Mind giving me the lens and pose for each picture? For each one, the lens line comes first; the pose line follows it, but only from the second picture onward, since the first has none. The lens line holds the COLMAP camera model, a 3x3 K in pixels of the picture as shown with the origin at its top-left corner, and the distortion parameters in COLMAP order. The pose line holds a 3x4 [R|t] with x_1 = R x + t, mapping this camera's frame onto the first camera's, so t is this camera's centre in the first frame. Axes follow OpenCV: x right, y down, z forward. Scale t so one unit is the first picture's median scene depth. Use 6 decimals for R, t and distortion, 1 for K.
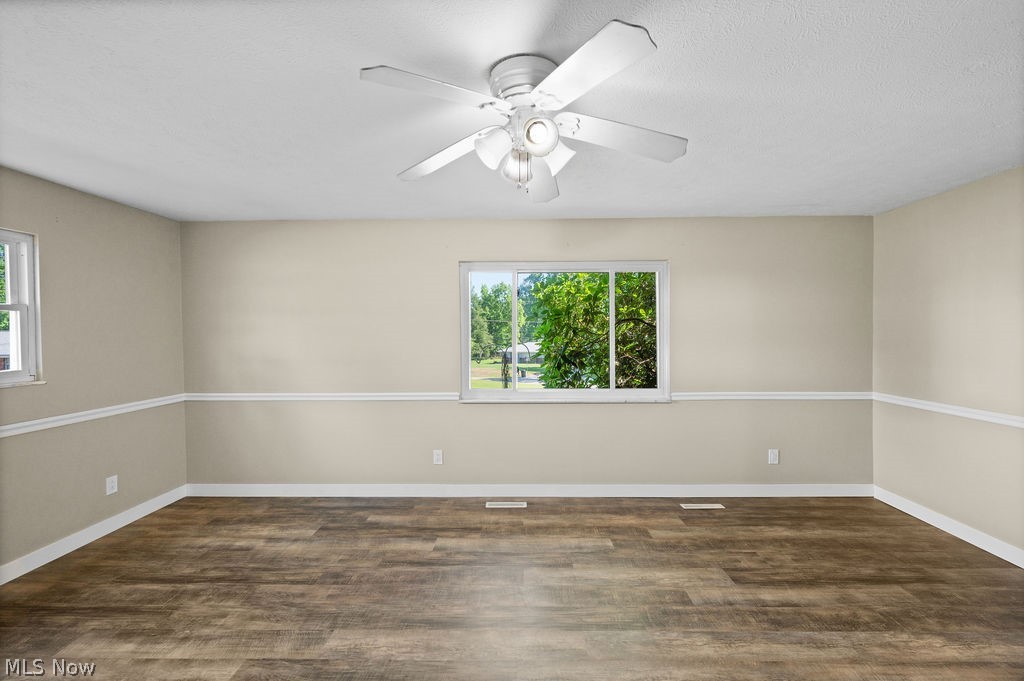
lens RADIAL K [[415.1, 0, 516.4], [0, 415.1, 334.4], [0, 0, 1]] dist [0.000525, 0.000004]
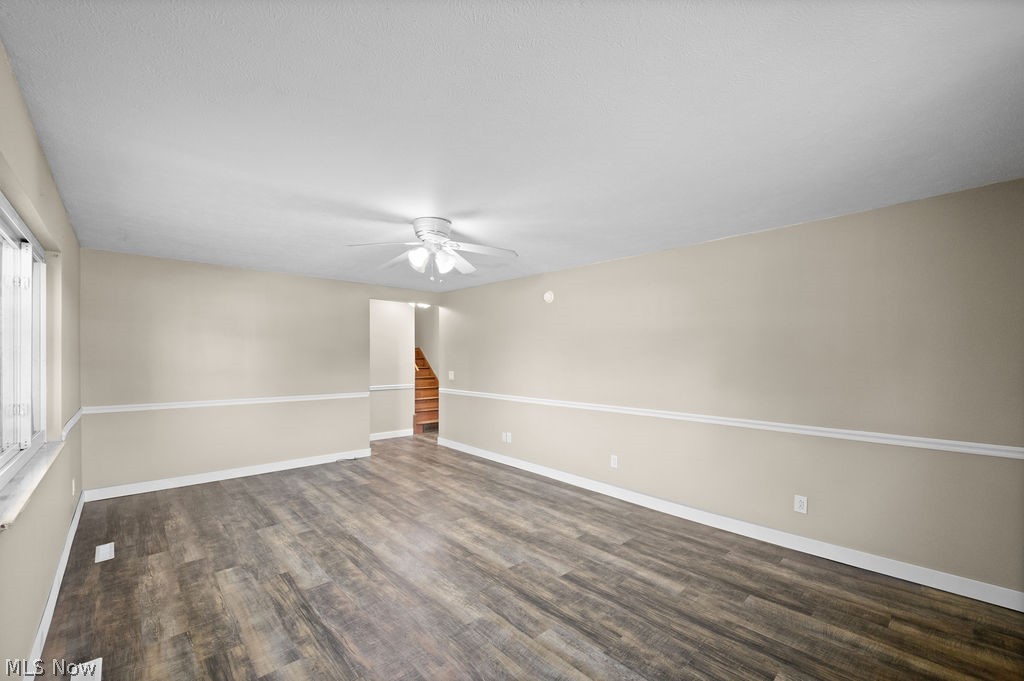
lens RADIAL K [[424.2, 0, 508.1], [0, 424.2, 361.7], [0, 0, 1]] dist [0.000960, 0.000074]
pose [[-0.692186, -0.002019, 0.721716, -0.870882], [0.002209, 0.999985, 0.004916, 0.012749], [-0.721716, 0.004997, -0.692172, 1.119645]]
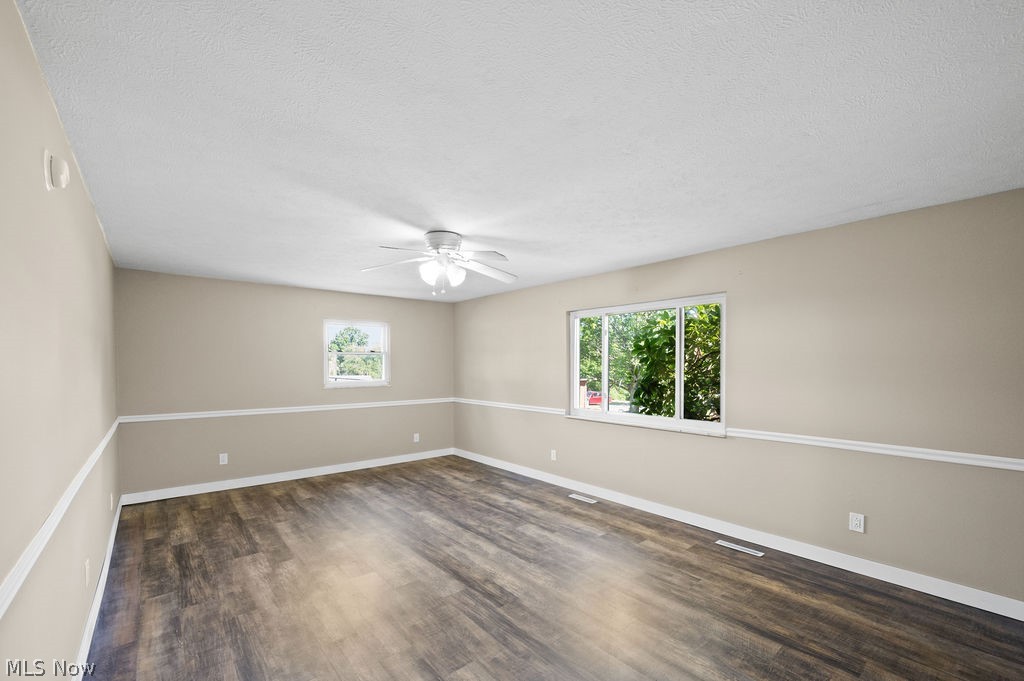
lens RADIAL K [[424.2, 0, 508.1], [0, 424.2, 361.7], [0, 0, 1]] dist [0.000960, 0.000074]
pose [[0.658413, -0.000386, -0.752656, 0.930135], [-0.005301, 0.999973, -0.005150, -0.009007], [0.752638, 0.007381, 0.658393, -0.054418]]
